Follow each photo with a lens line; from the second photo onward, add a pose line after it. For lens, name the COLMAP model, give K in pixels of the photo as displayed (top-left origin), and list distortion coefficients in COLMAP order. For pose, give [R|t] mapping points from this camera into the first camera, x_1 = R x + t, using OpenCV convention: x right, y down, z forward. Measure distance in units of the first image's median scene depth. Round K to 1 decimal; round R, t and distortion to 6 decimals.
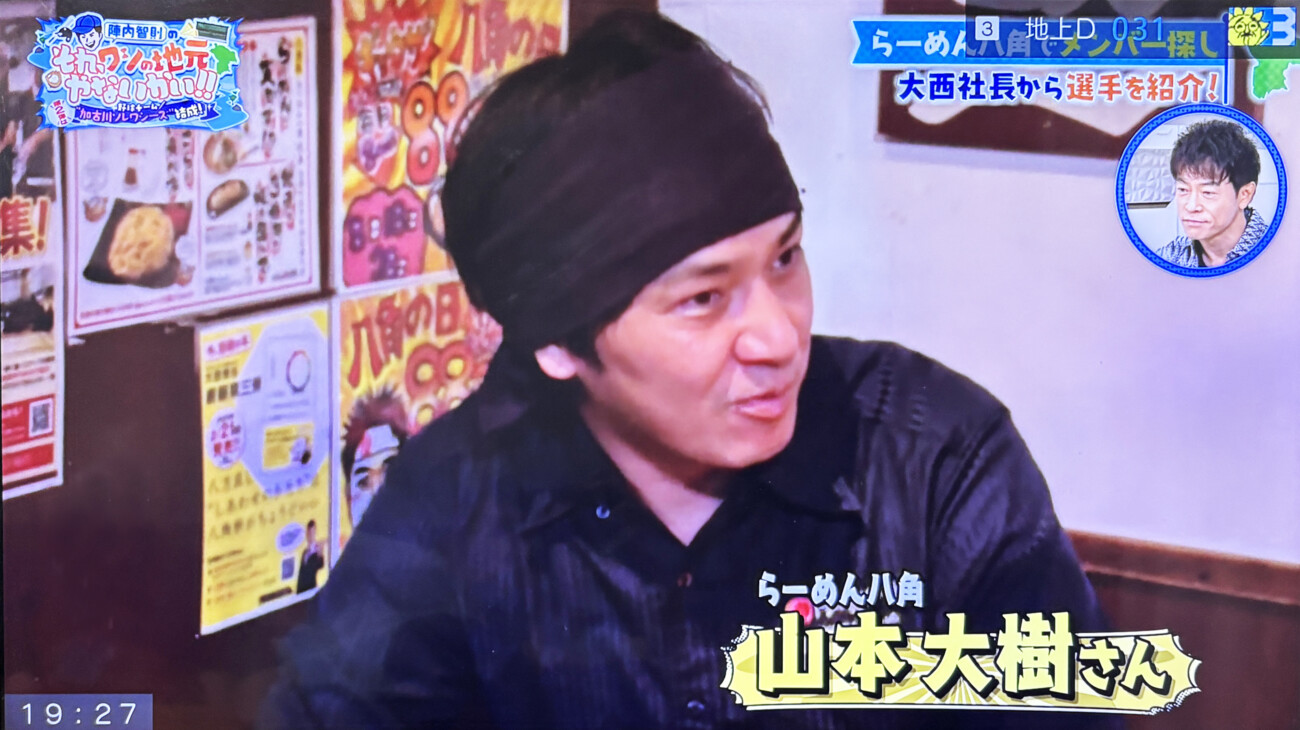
lens RADIAL K [[949.3, 0, 616.4], [0, 949.3, 368.7], [0, 0, 1]] dist [-0.021981, 0.009438]
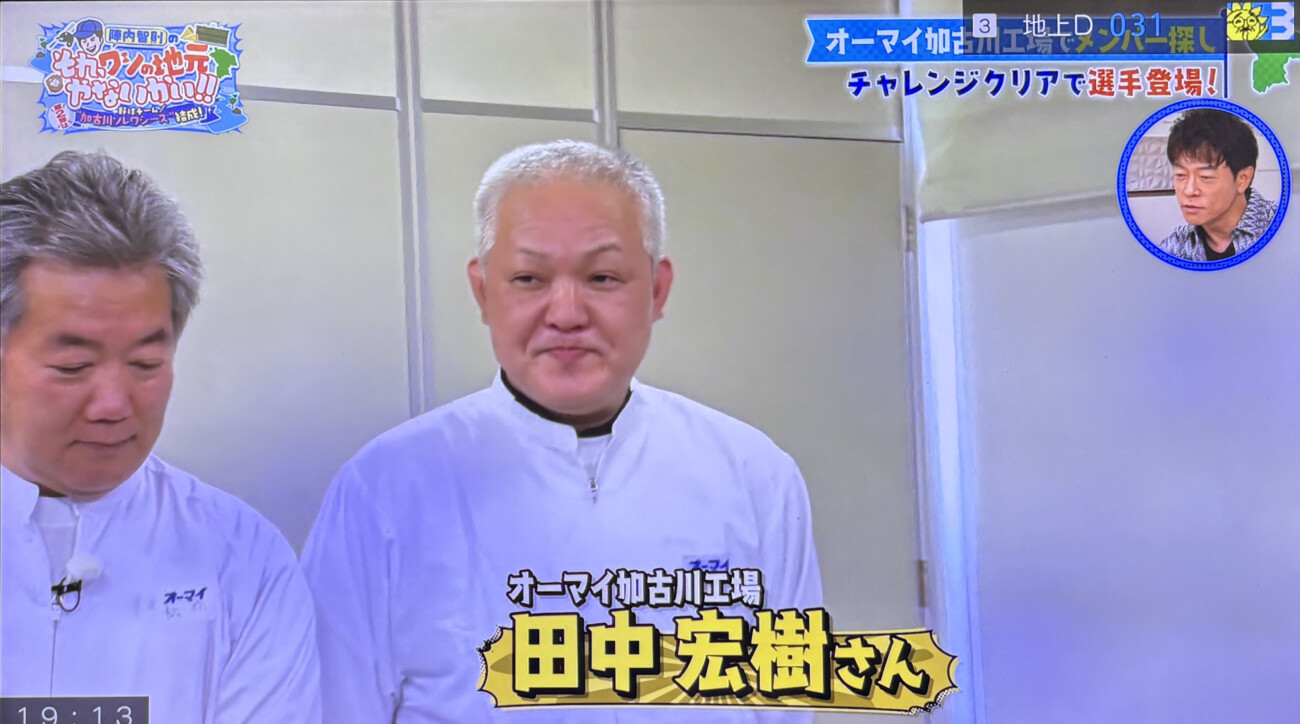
lens RADIAL K [[945.1, 0, 630.7], [0, 945.1, 345.1], [0, 0, 1]] dist [-0.005769, -0.005532]
pose [[0.999963, -0.006990, -0.005062, 0.279123], [0.006874, 0.999718, -0.022716, 0.001043], [0.005219, 0.022680, 0.999729, 0.002015]]
